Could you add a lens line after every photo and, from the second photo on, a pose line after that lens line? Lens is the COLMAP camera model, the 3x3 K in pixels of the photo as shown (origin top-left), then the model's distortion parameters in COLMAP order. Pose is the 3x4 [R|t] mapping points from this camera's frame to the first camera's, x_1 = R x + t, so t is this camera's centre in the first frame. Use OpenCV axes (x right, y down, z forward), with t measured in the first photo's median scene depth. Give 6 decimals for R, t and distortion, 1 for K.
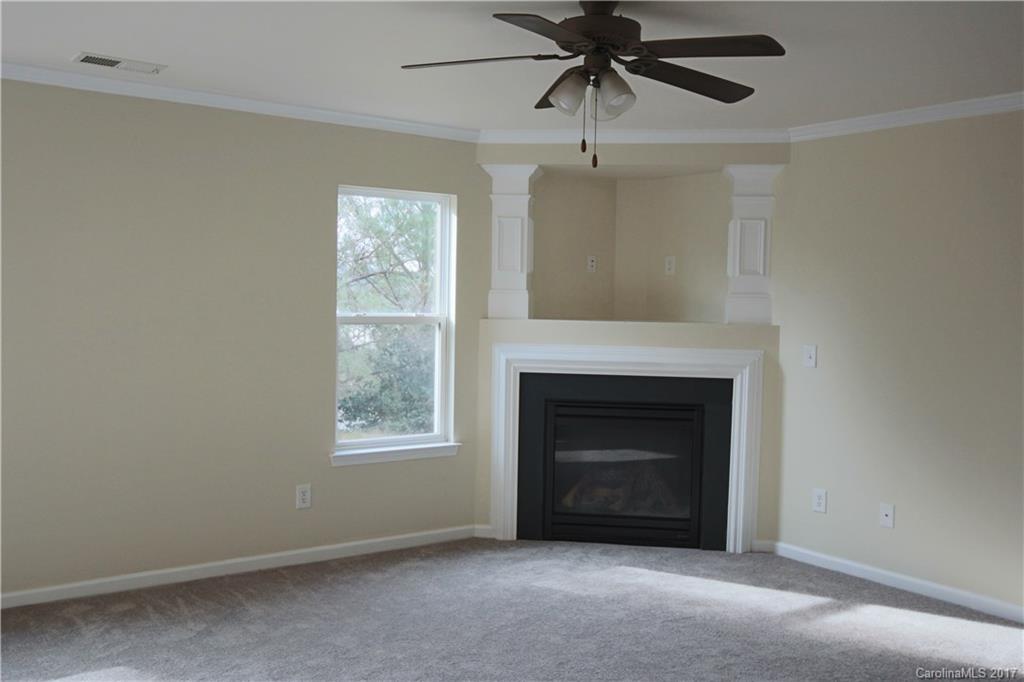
lens RADIAL K [[875.8, 0, 512.0], [0, 875.8, 341.0], [0, 0, 1]] dist [-0.005363, 0.054869]
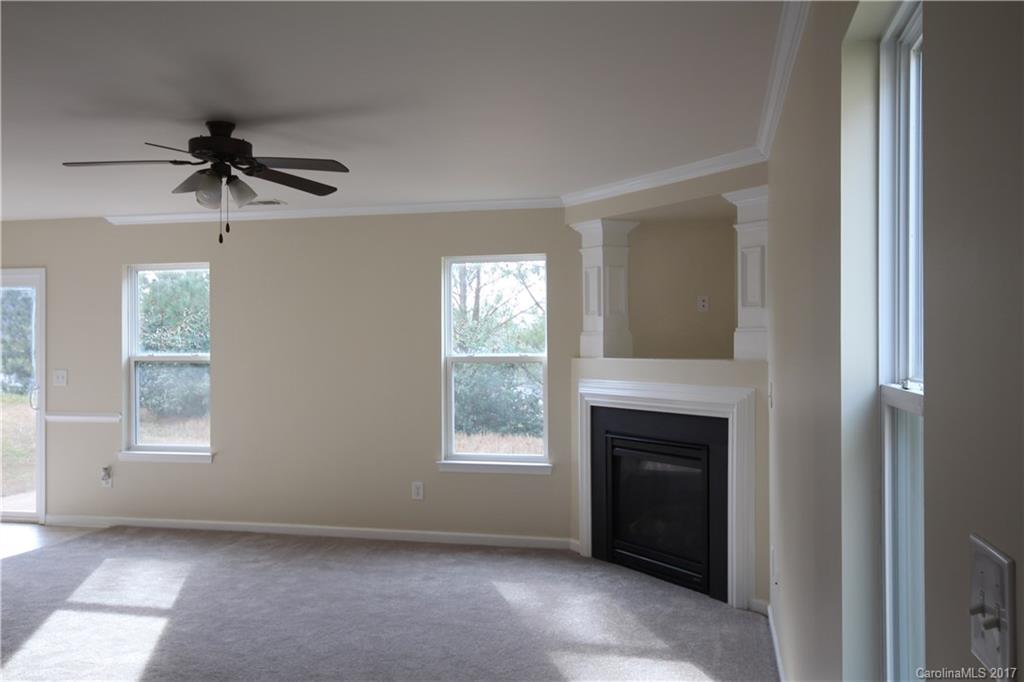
lens RADIAL K [[796.0, 0, 512.0], [0, 796.0, 341.0], [0, 0, 1]] dist [-0.002390, 0.001873]
pose [[0.693075, -0.026144, -0.720392, 0.674209], [-0.014220, 0.998652, -0.049923, 0.006006], [0.720726, 0.044844, 0.691768, 0.223936]]
